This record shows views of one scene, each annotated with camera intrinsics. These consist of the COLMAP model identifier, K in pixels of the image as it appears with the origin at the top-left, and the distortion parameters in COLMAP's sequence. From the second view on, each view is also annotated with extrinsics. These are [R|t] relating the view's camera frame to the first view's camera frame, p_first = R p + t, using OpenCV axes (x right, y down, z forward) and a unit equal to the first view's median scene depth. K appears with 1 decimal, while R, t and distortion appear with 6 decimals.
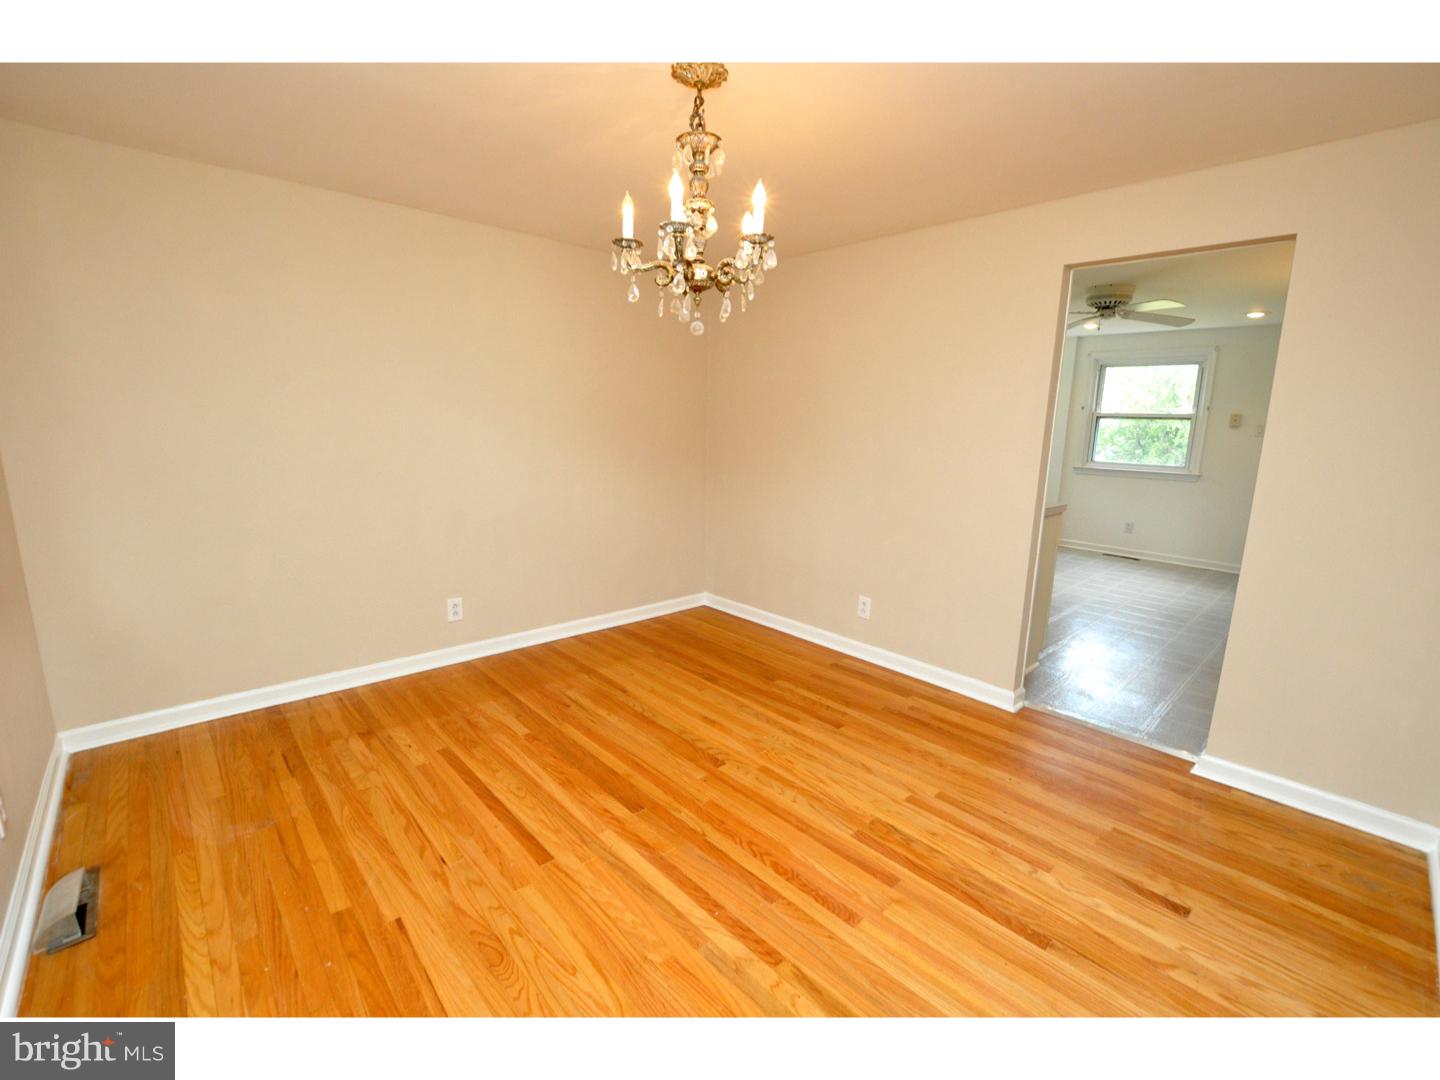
lens RADIAL K [[633.0, 0, 723.2], [0, 633.0, 540.9], [0, 0, 1]] dist [-0.037031, 0.008149]
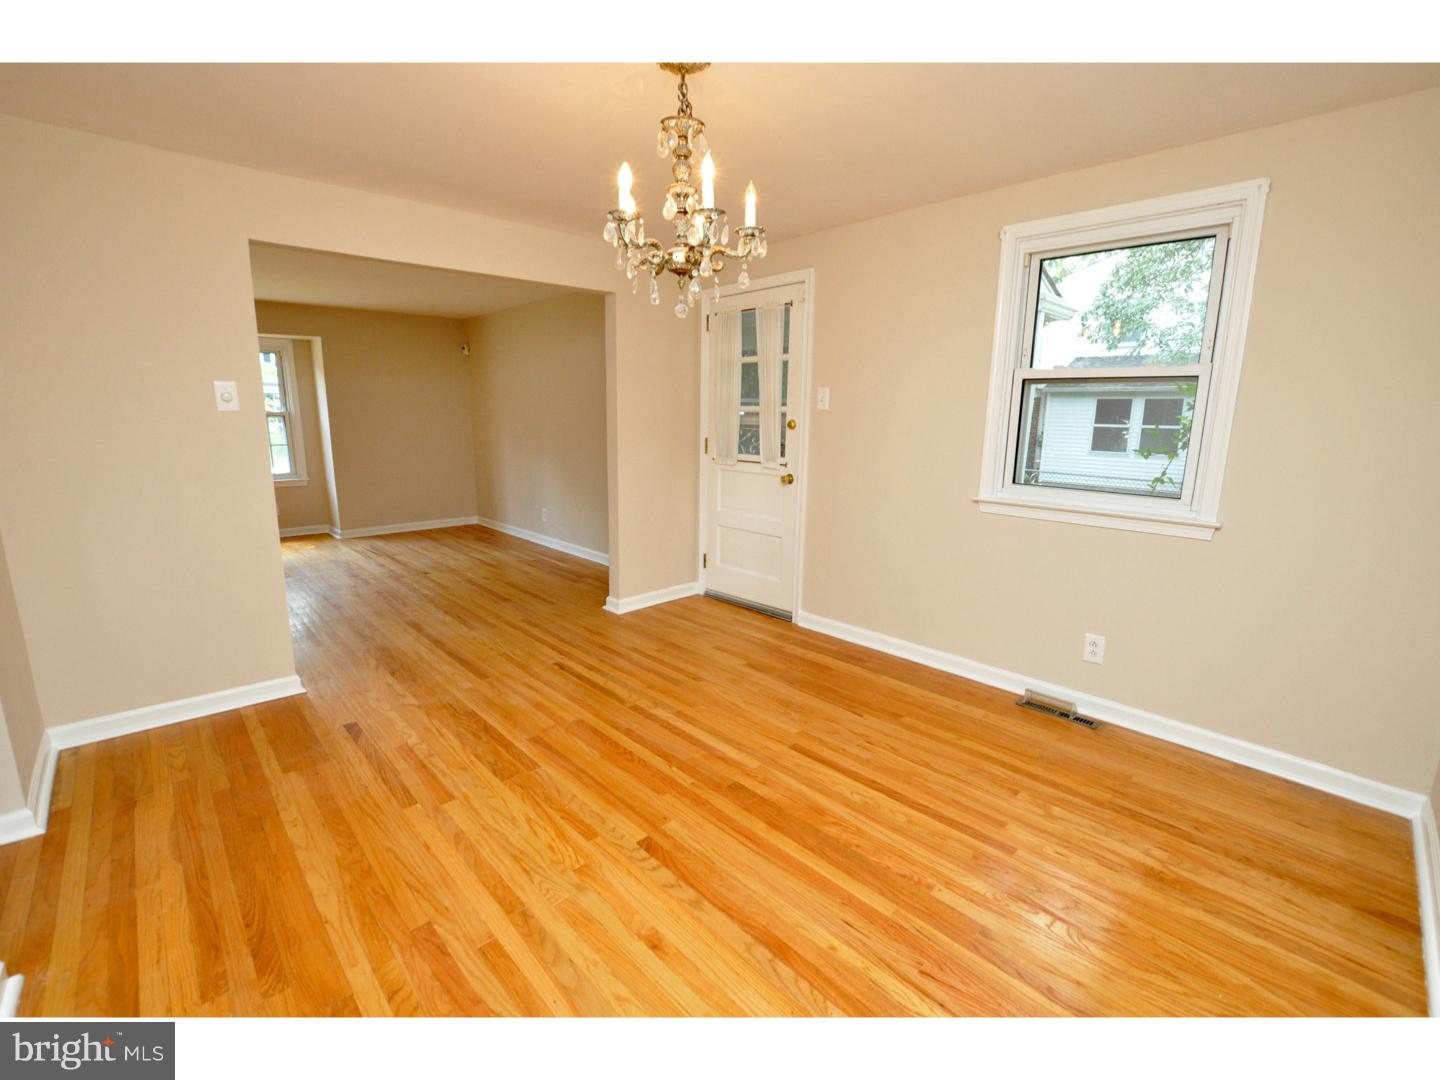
lens RADIAL K [[633.0, 0, 723.2], [0, 633.0, 540.9], [0, 0, 1]] dist [-0.037031, 0.008149]
pose [[-0.999308, -0.031142, -0.020348, -0.086984], [-0.036534, 0.924645, 0.379073, -0.334548], [0.007009, 0.379554, -0.925143, 1.826028]]
